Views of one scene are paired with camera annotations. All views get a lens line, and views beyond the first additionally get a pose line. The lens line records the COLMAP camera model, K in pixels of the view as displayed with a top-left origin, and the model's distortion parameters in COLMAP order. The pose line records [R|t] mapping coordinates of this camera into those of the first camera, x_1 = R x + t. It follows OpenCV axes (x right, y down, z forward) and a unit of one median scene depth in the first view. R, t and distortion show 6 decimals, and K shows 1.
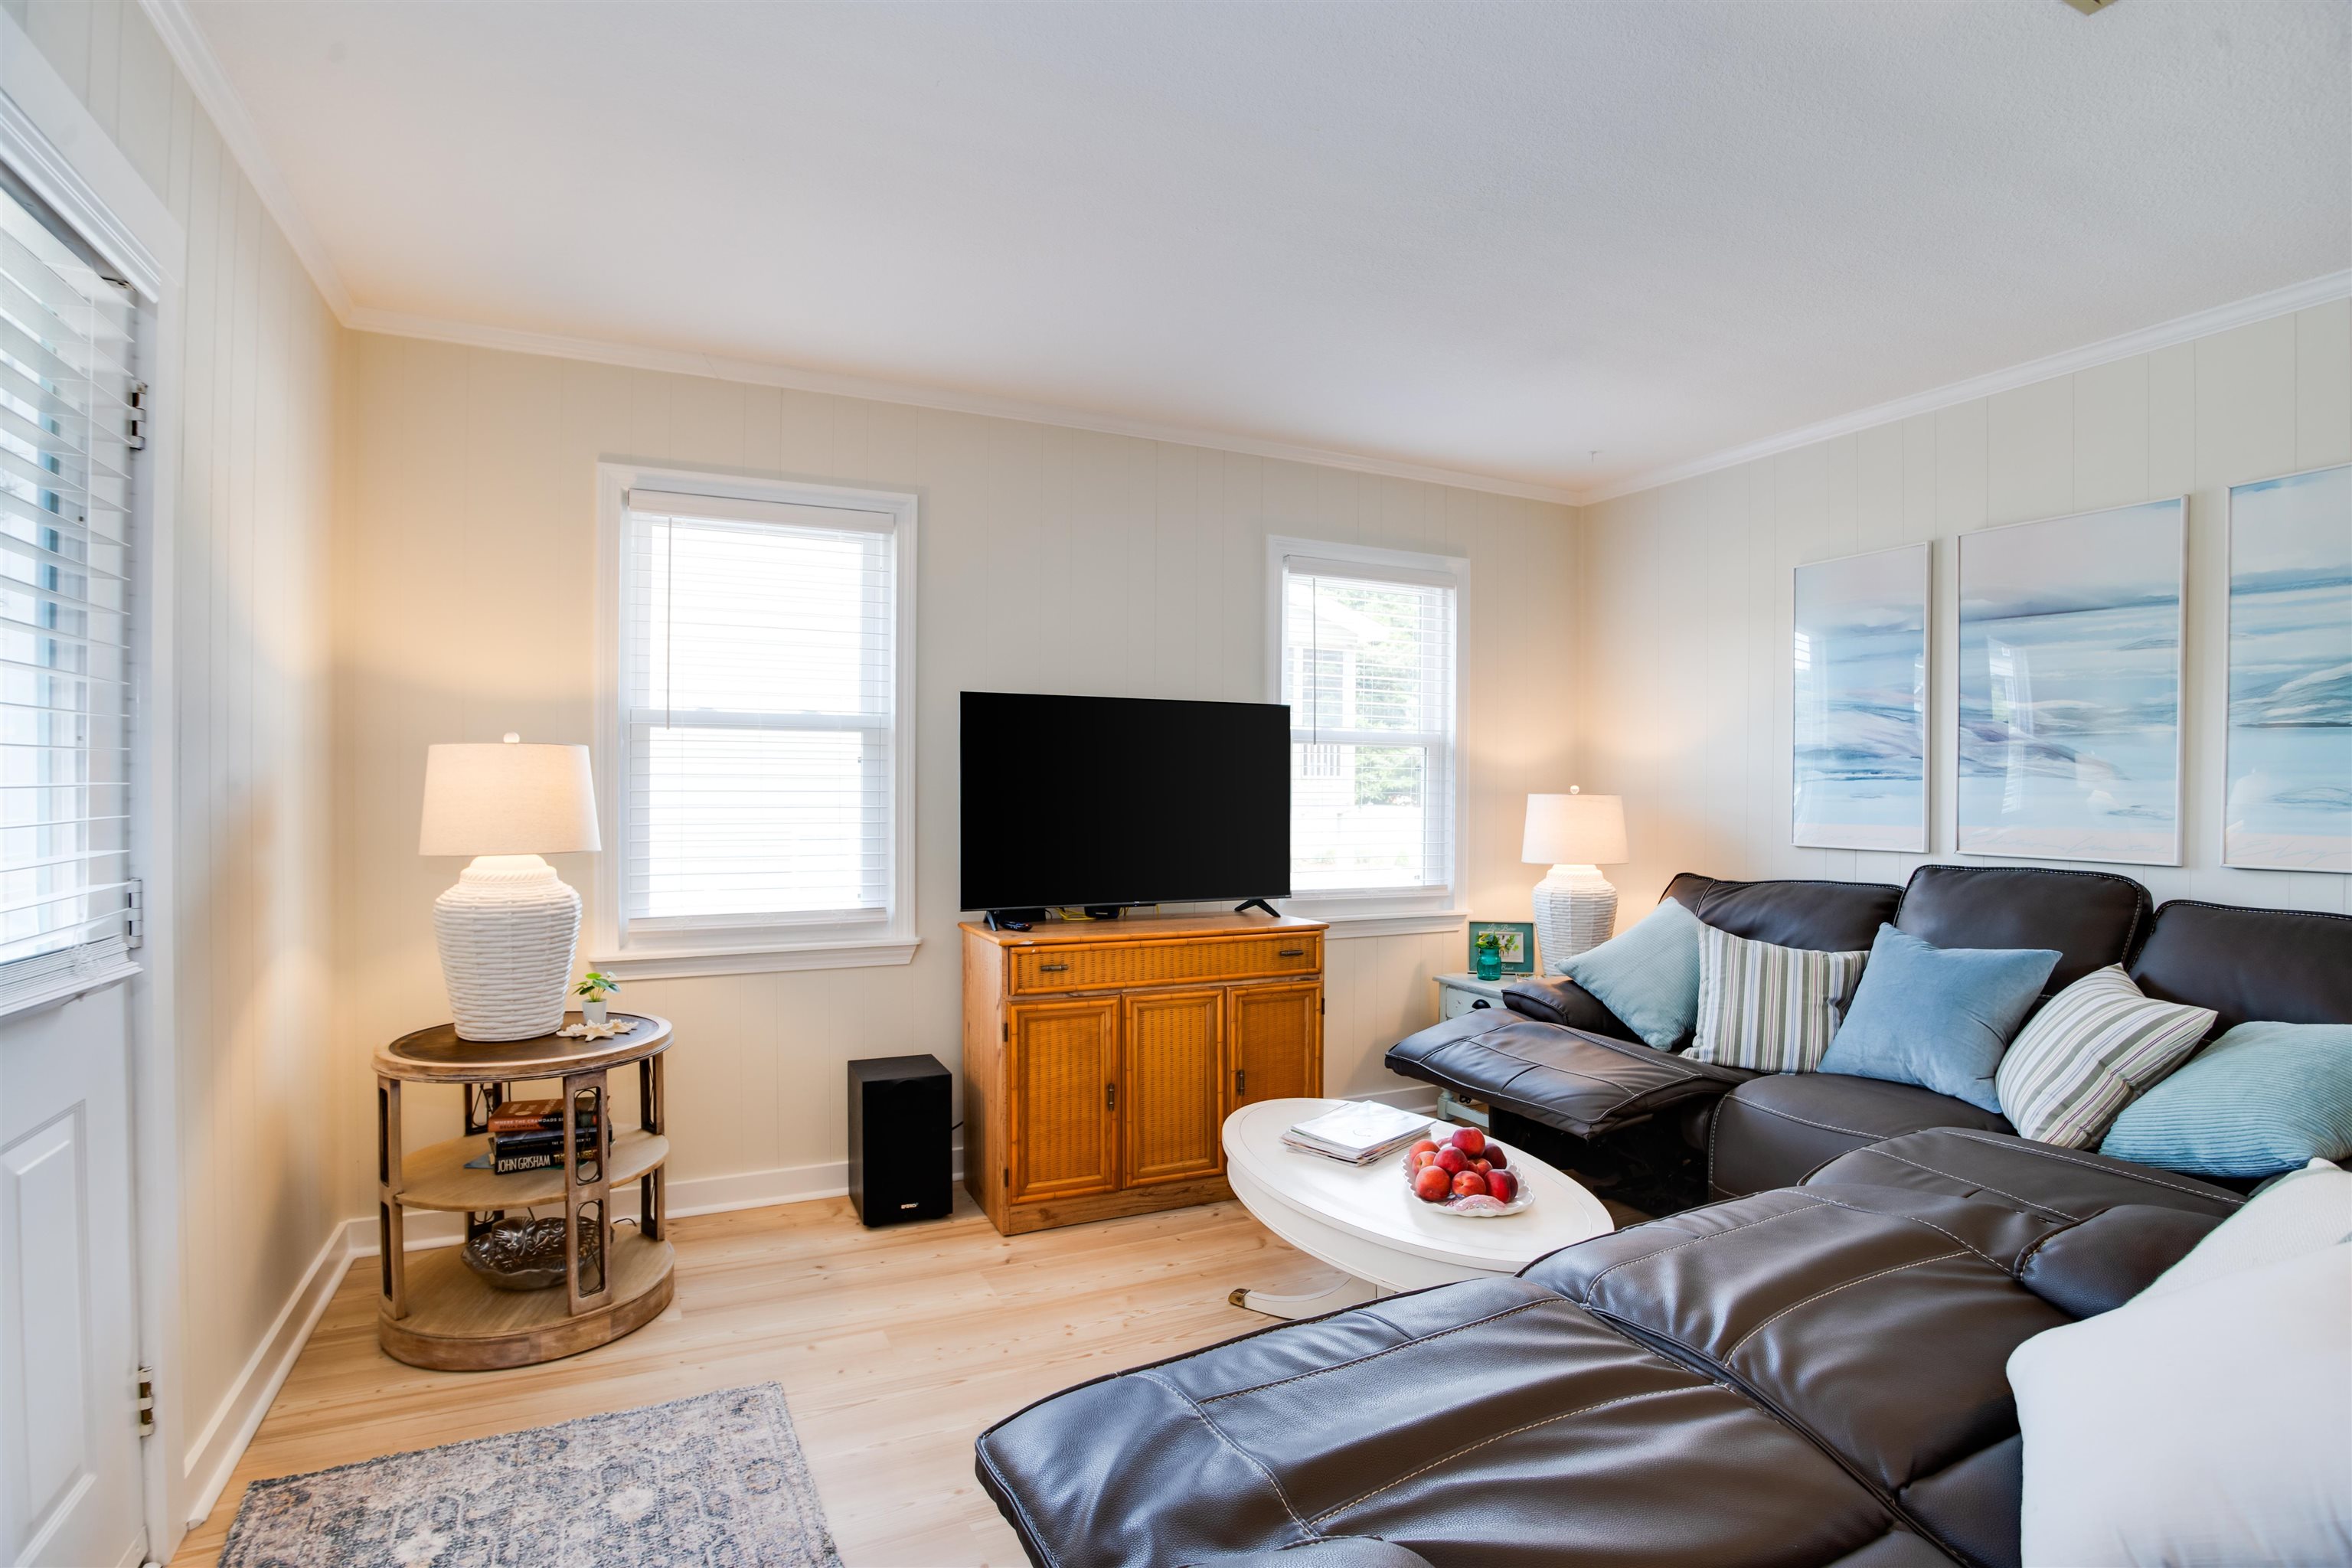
lens RADIAL K [[1164.2, 0, 1176.5], [0, 1164.2, 796.7], [0, 0, 1]] dist [-0.078956, 0.035380]
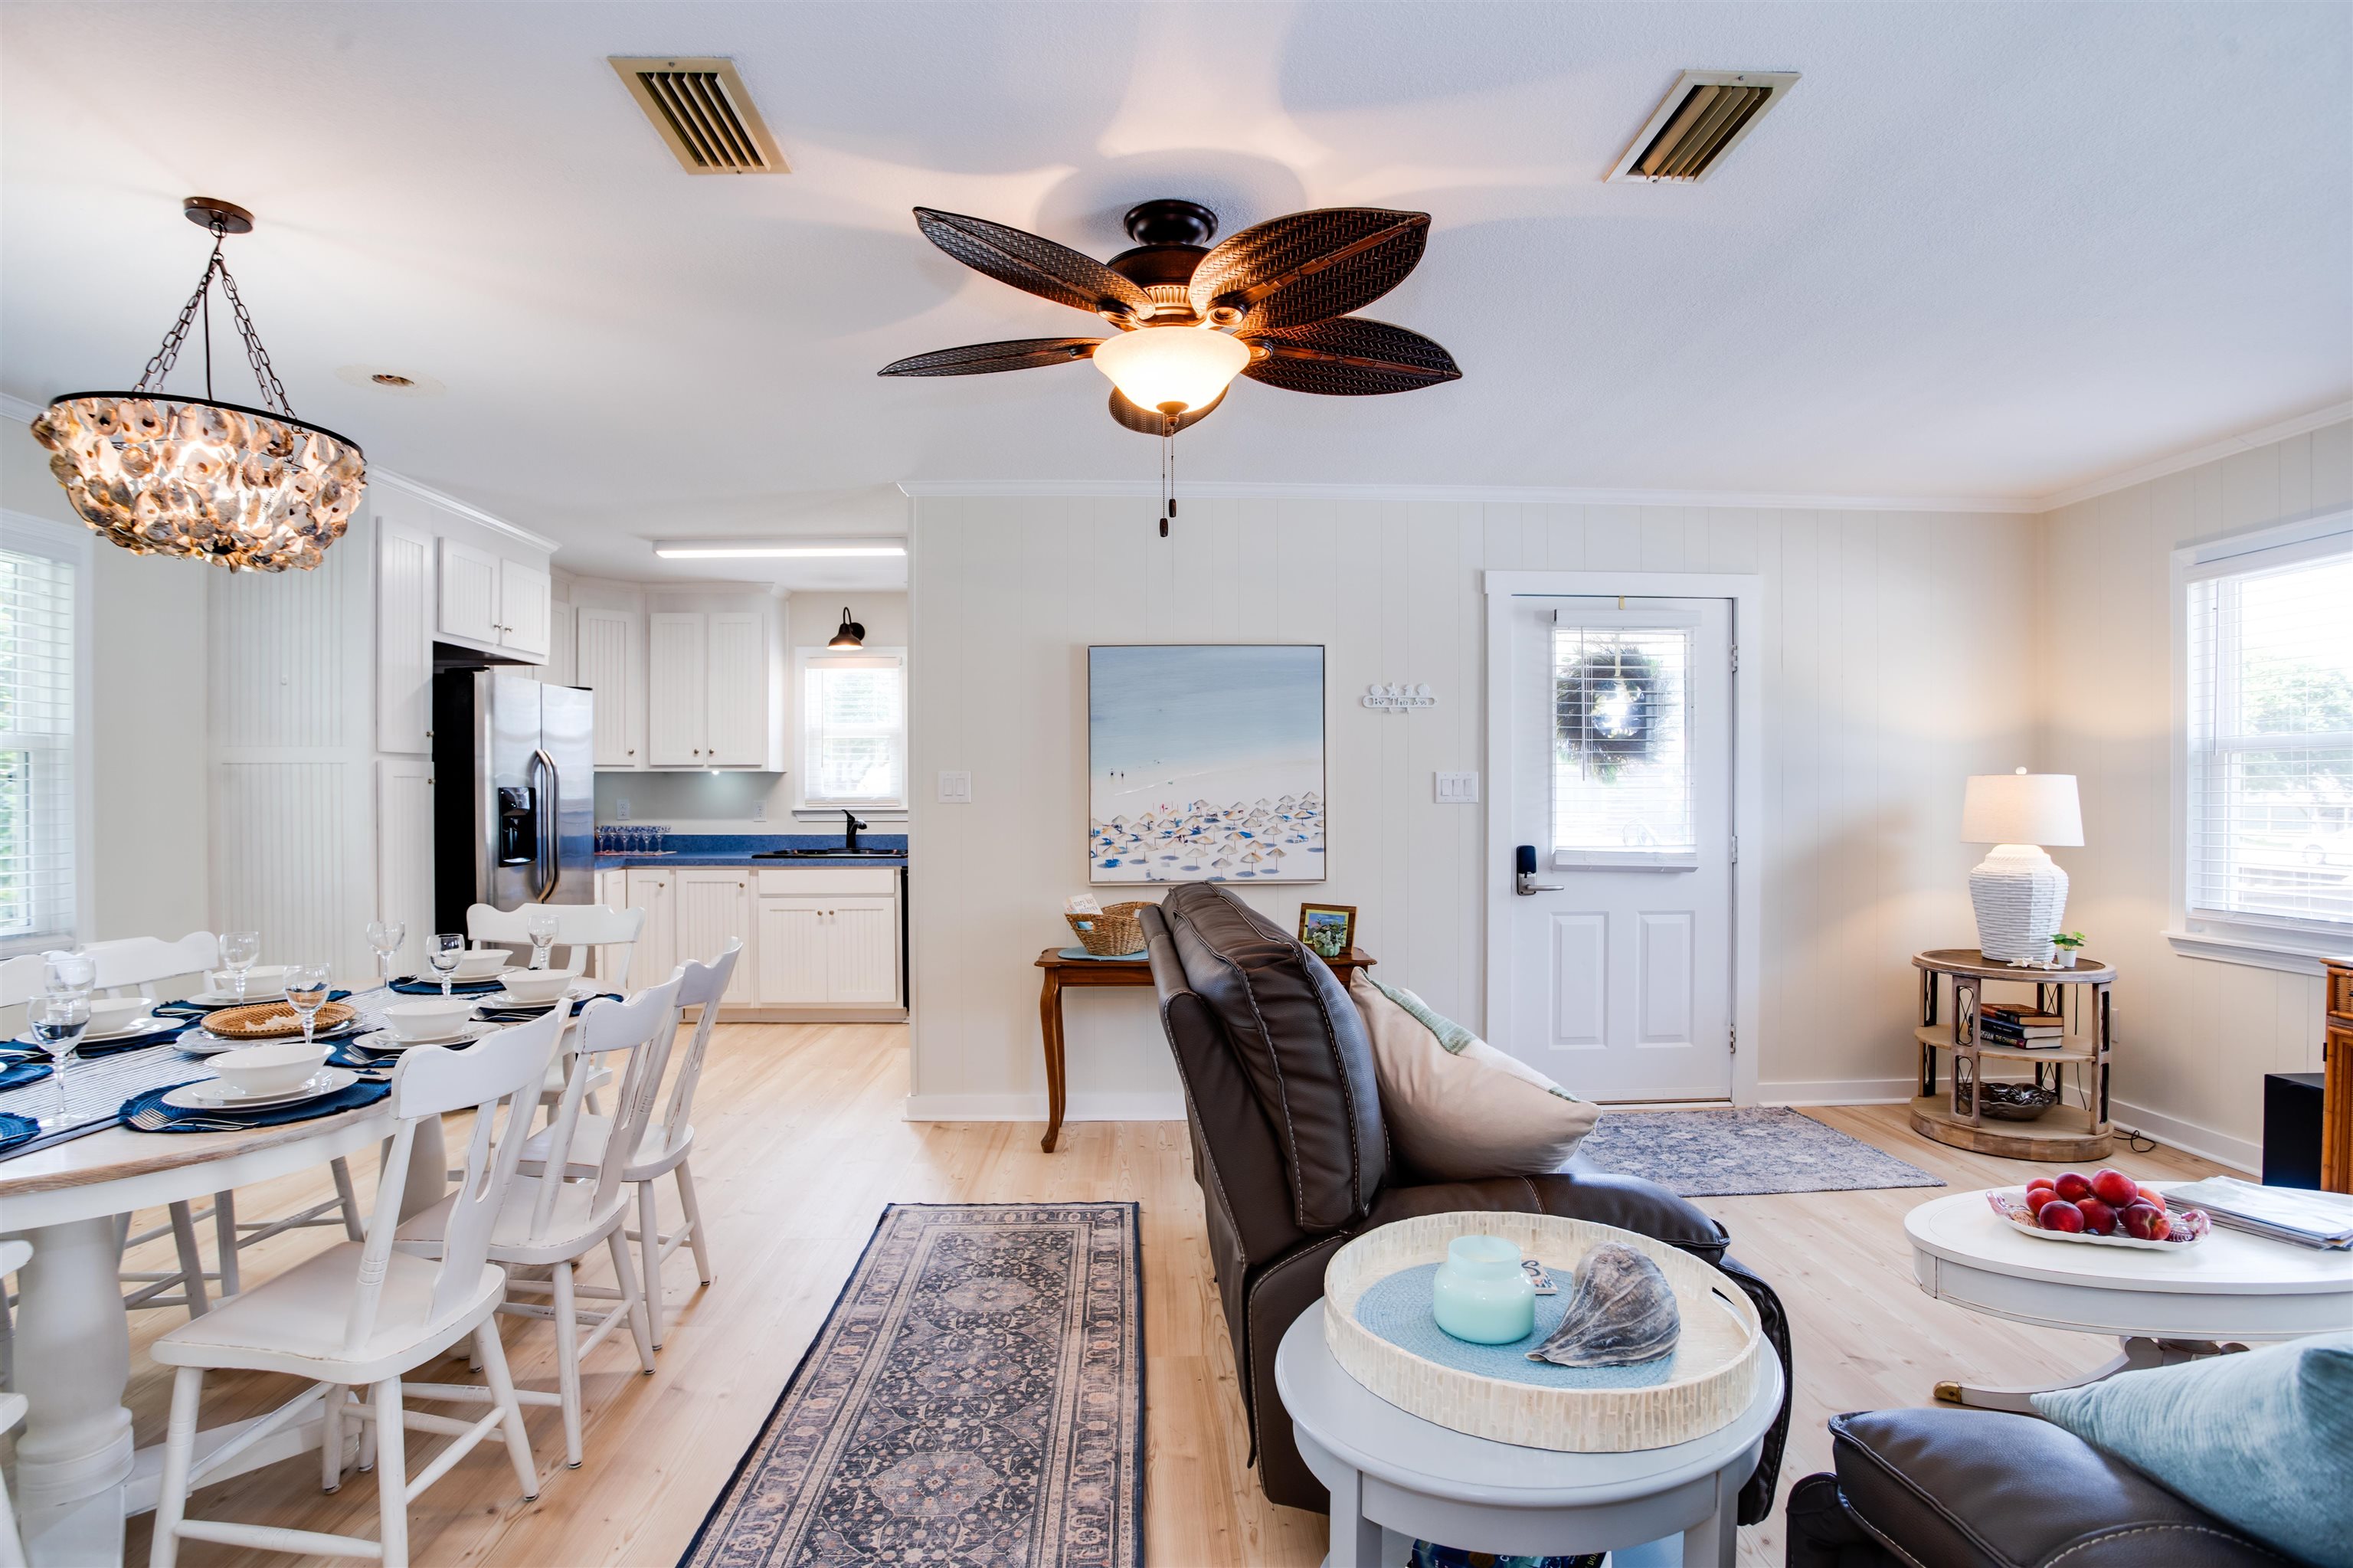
lens RADIAL K [[1164.8, 0, 1177.0], [0, 1164.8, 796.7], [0, 0, 1]] dist [-0.078956, 0.035380]
pose [[-0.404081, -0.002382, -0.914720, 1.071939], [-0.012029, 0.999924, 0.002710, -0.004534], [0.914644, 0.012098, -0.404079, 0.467562]]
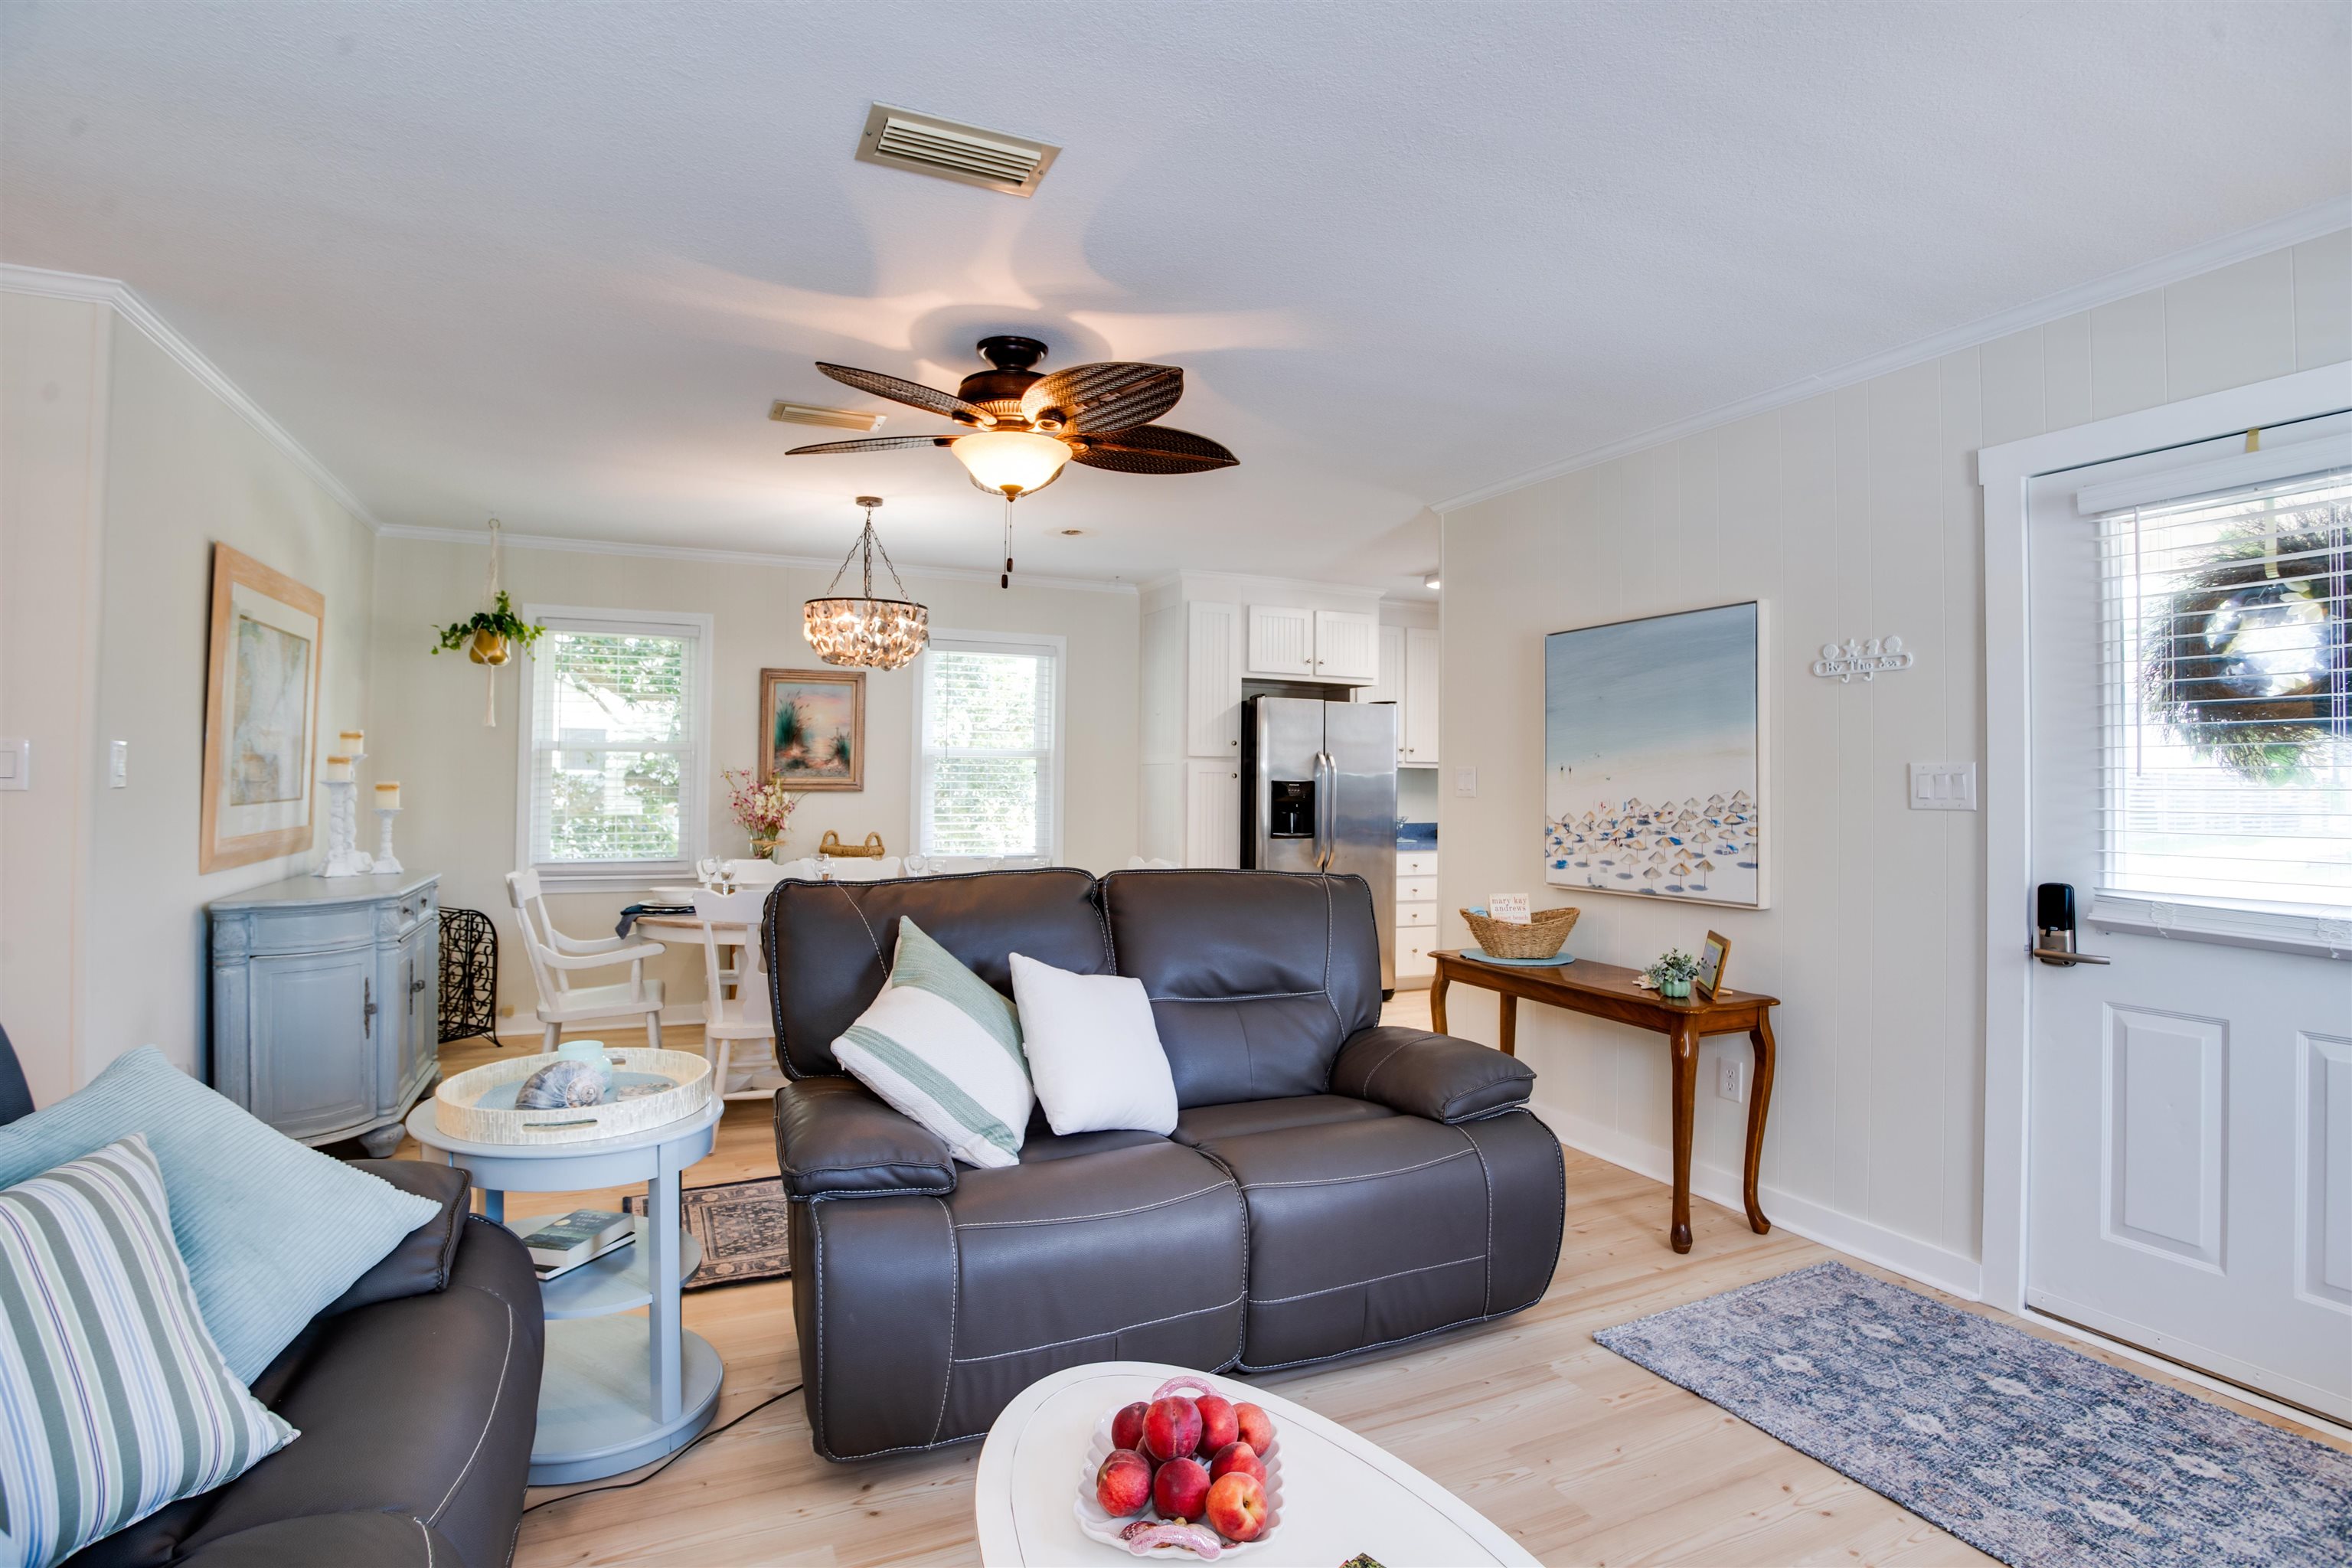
lens RADIAL K [[1166.3, 0, 1185.9], [0, 1166.3, 753.1], [0, 0, 1]] dist [-0.068125, 0.020391]
pose [[-0.999762, -0.017114, 0.013501, 0.249726], [-0.017292, 0.999763, -0.013198, -0.019995], [-0.013272, -0.013428, -0.999822, 1.122821]]
